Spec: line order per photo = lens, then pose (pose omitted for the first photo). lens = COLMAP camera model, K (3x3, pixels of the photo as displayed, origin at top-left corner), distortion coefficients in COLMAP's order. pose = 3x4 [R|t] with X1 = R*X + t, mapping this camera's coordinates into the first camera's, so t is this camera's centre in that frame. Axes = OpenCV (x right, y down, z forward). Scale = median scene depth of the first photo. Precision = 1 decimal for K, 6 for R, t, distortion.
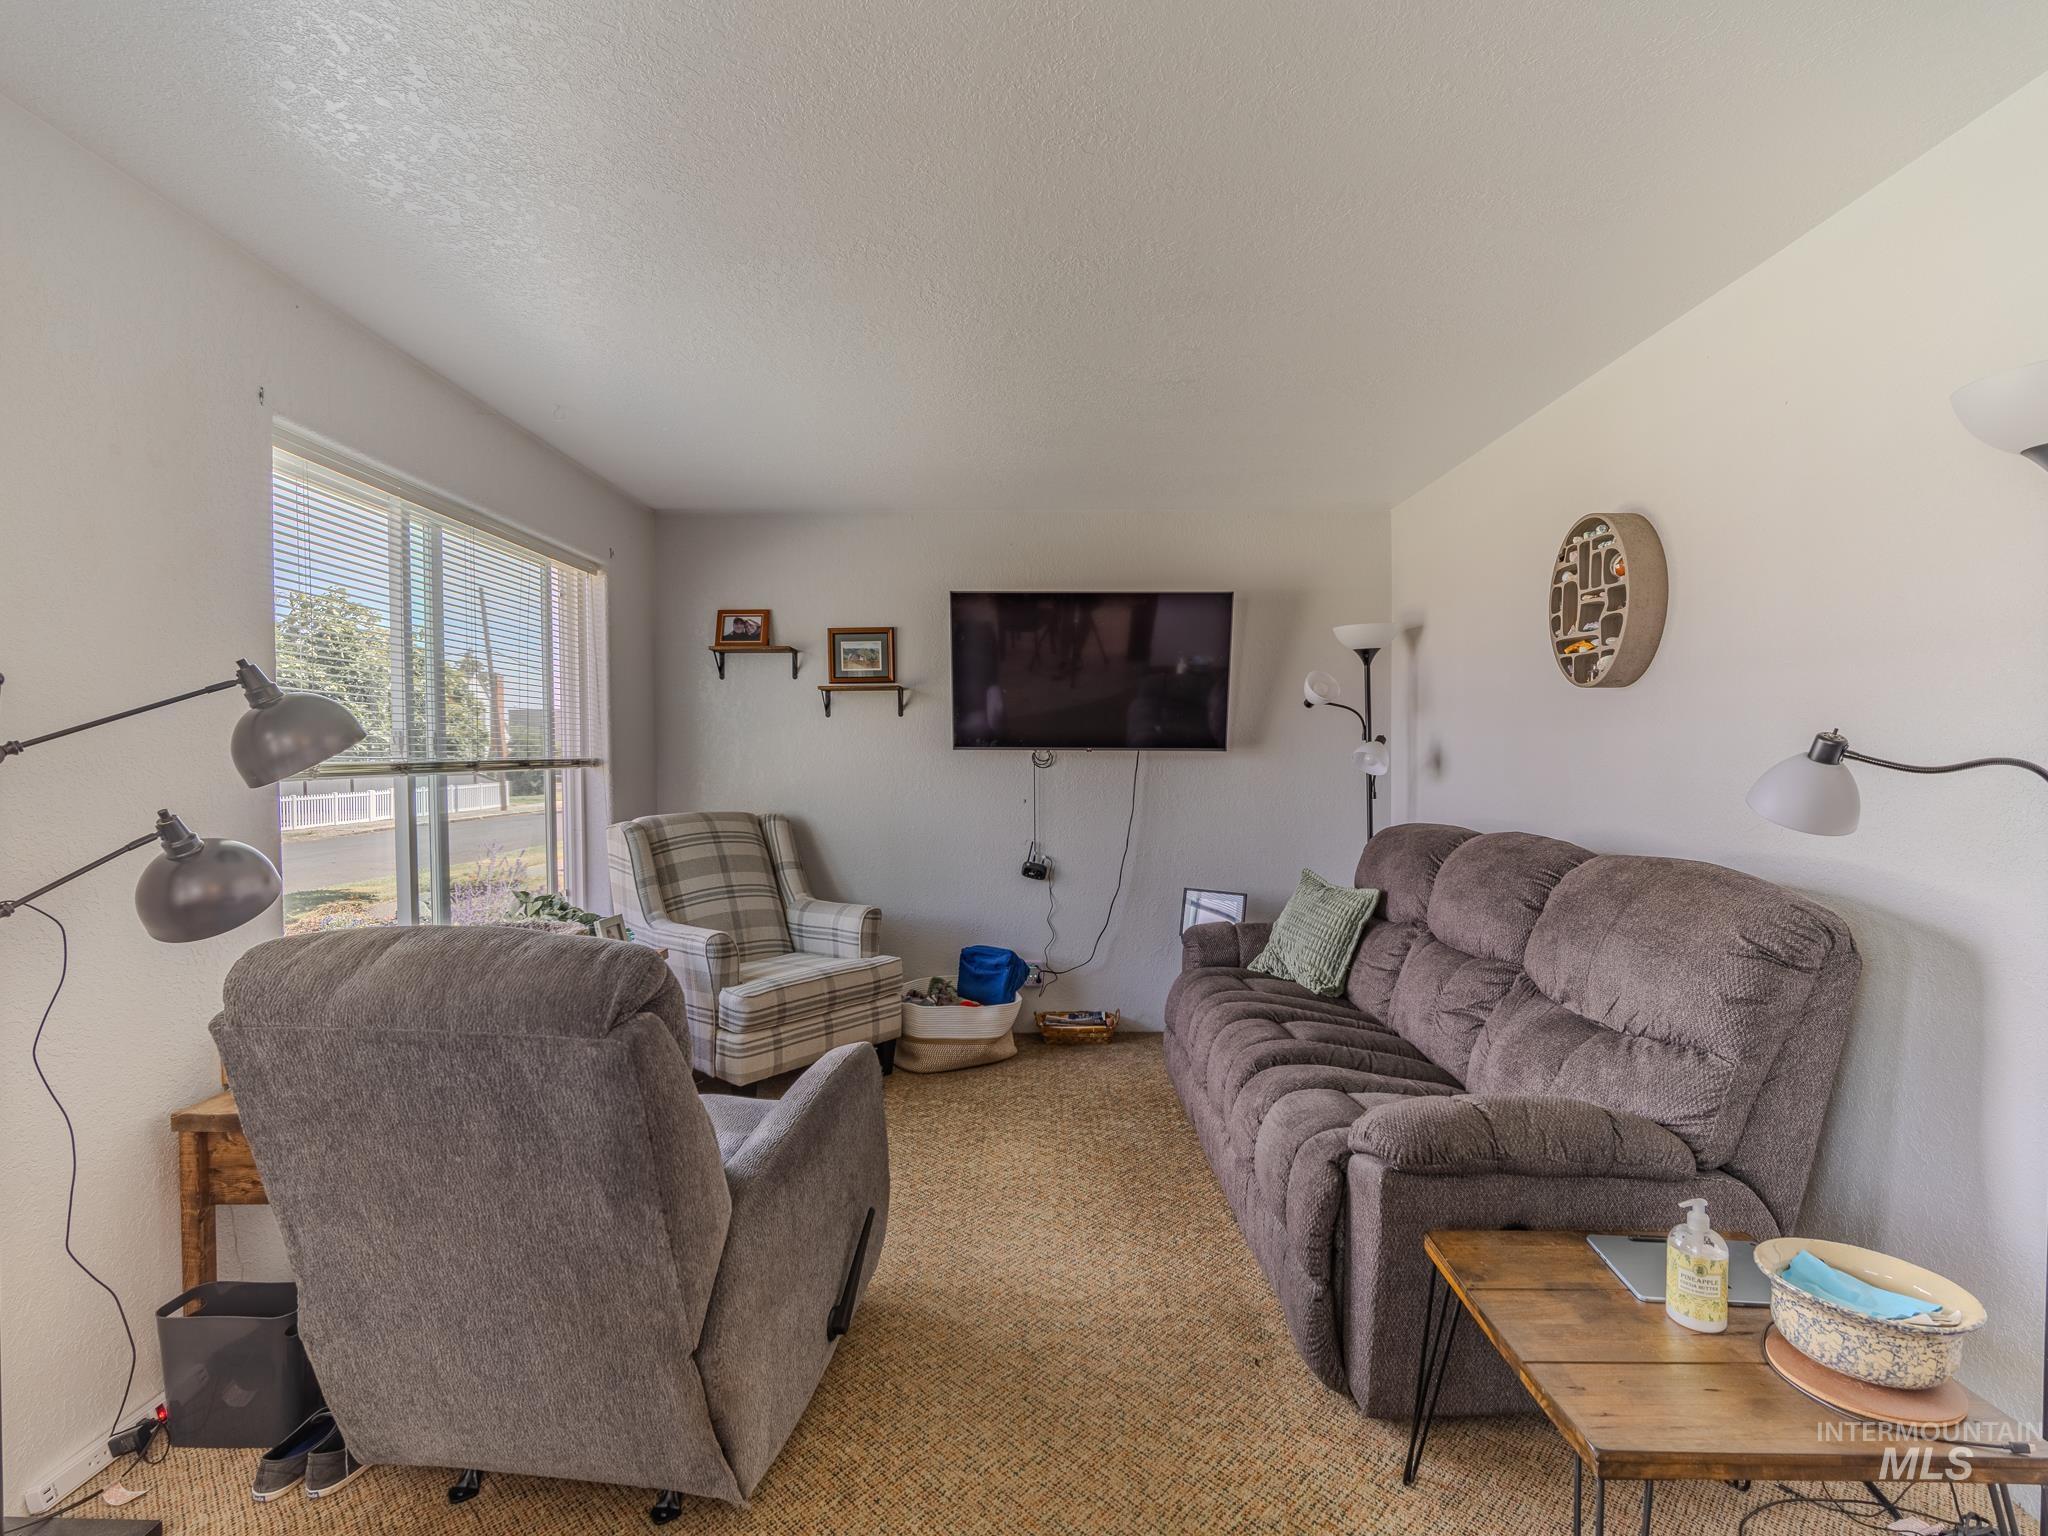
lens RADIAL K [[992.6, 0, 1037.5], [0, 992.6, 772.5], [0, 0, 1]] dist [-0.015146, 0.005178]
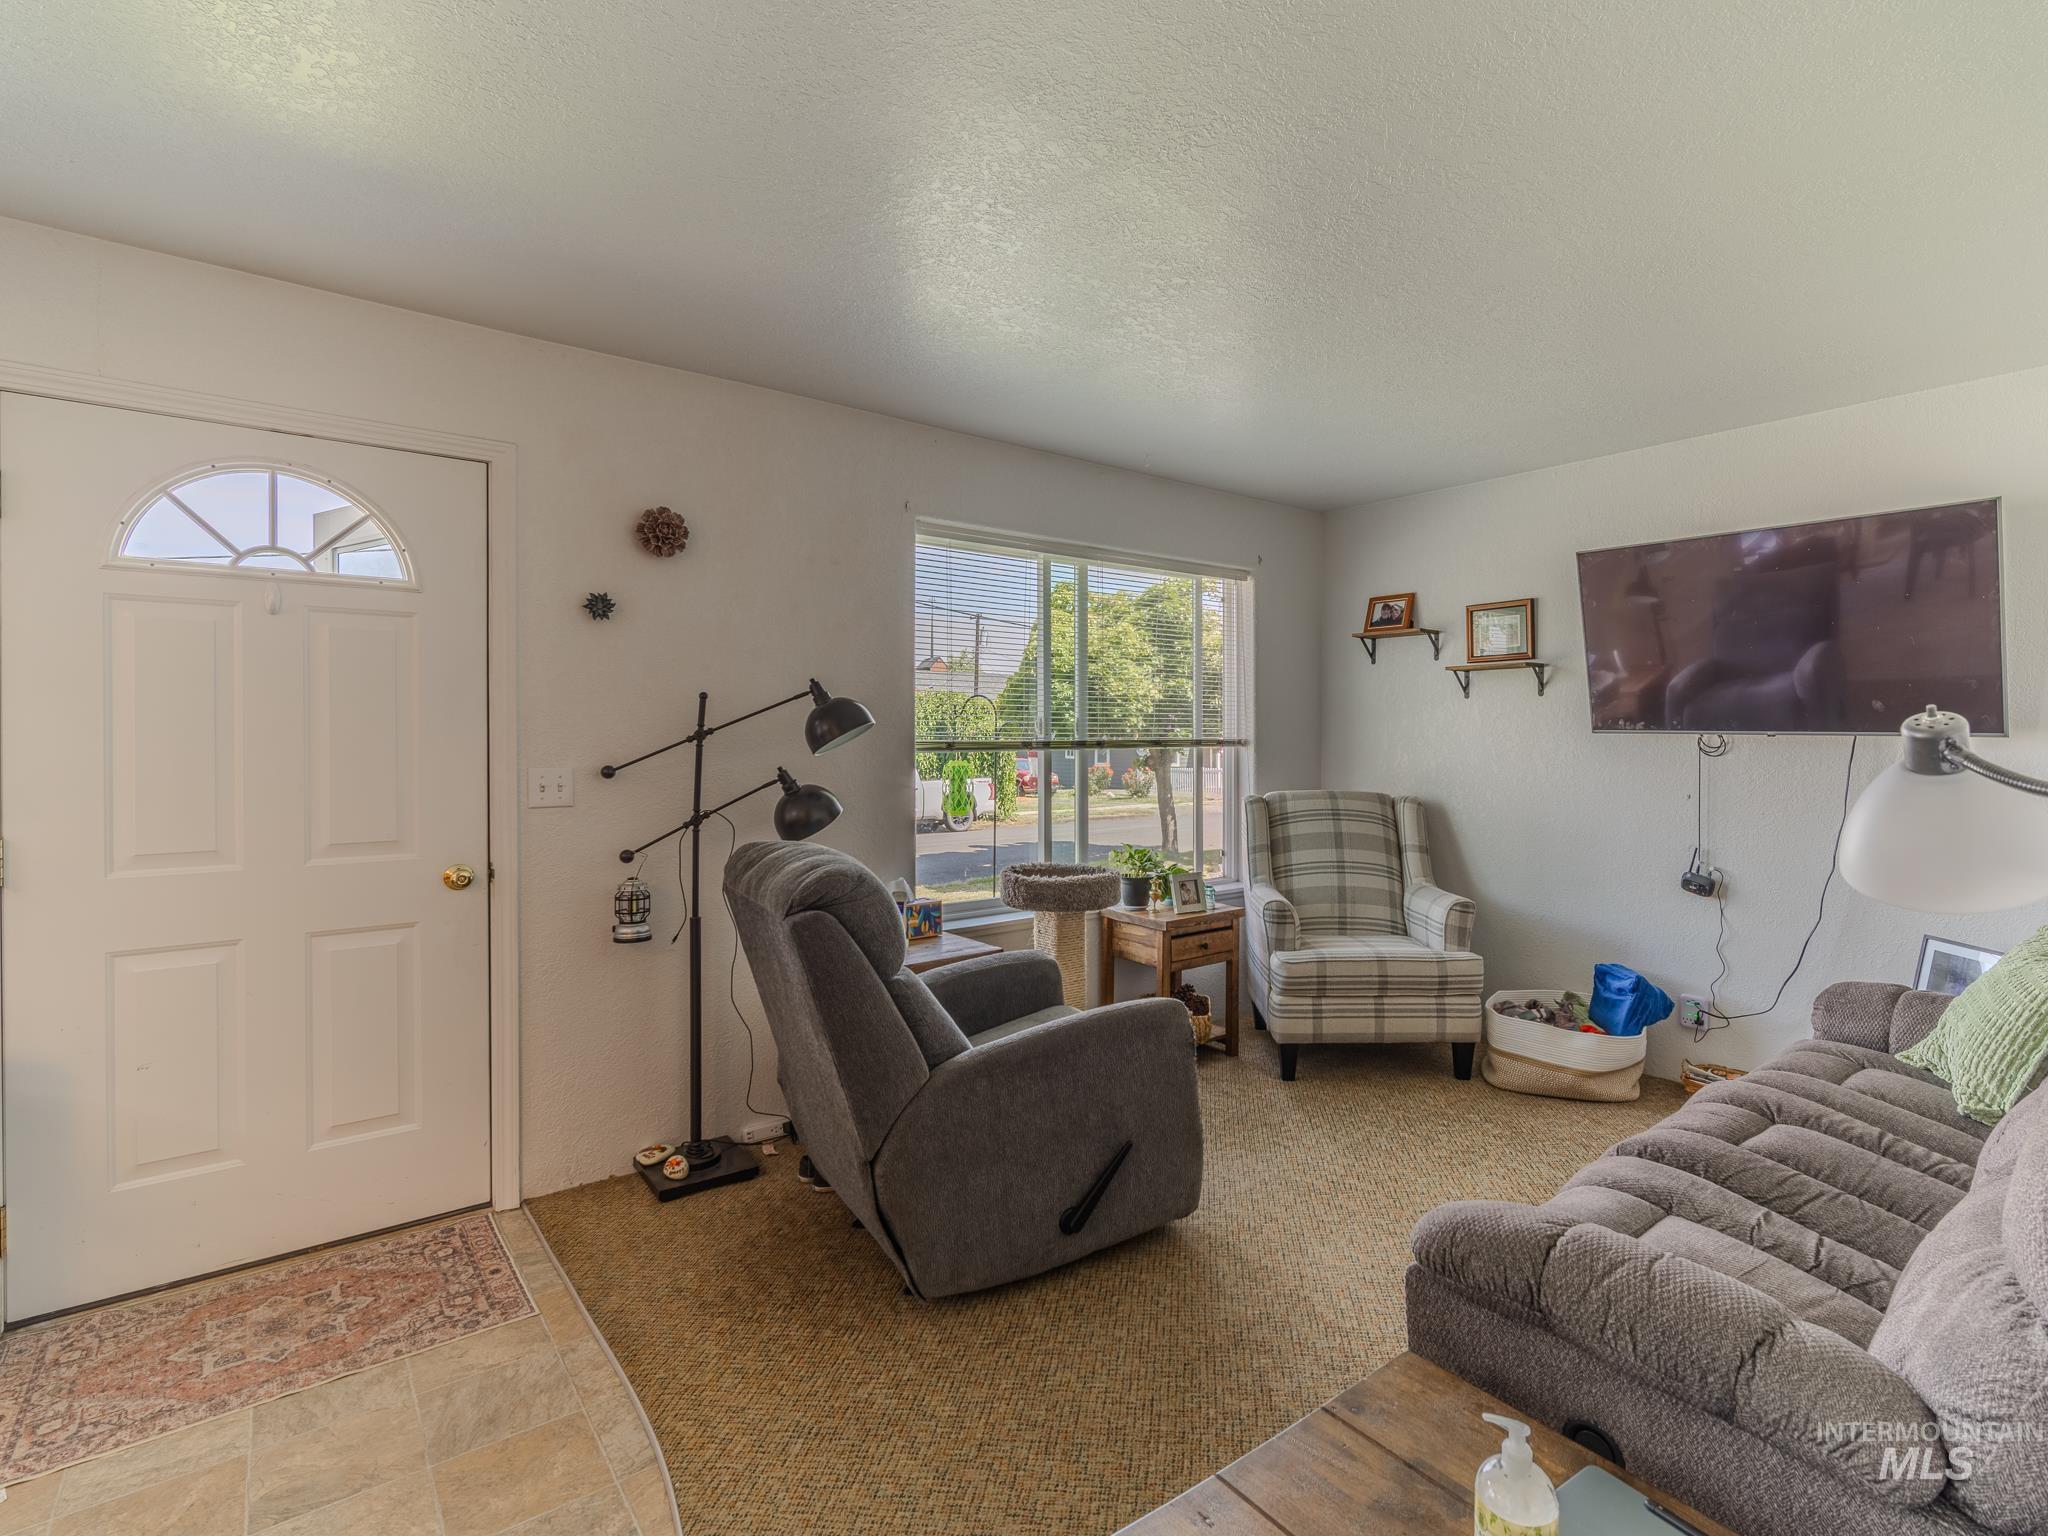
lens RADIAL K [[992.6, 0, 1093.6], [0, 992.6, 742.3], [0, 0, 1]] dist [-0.015146, 0.005178]
pose [[0.637970, 0.011834, -0.769970, 0.467149], [-0.019979, 0.999800, -0.001187, -0.007779], [0.769802, 0.016140, 0.638079, 0.173768]]
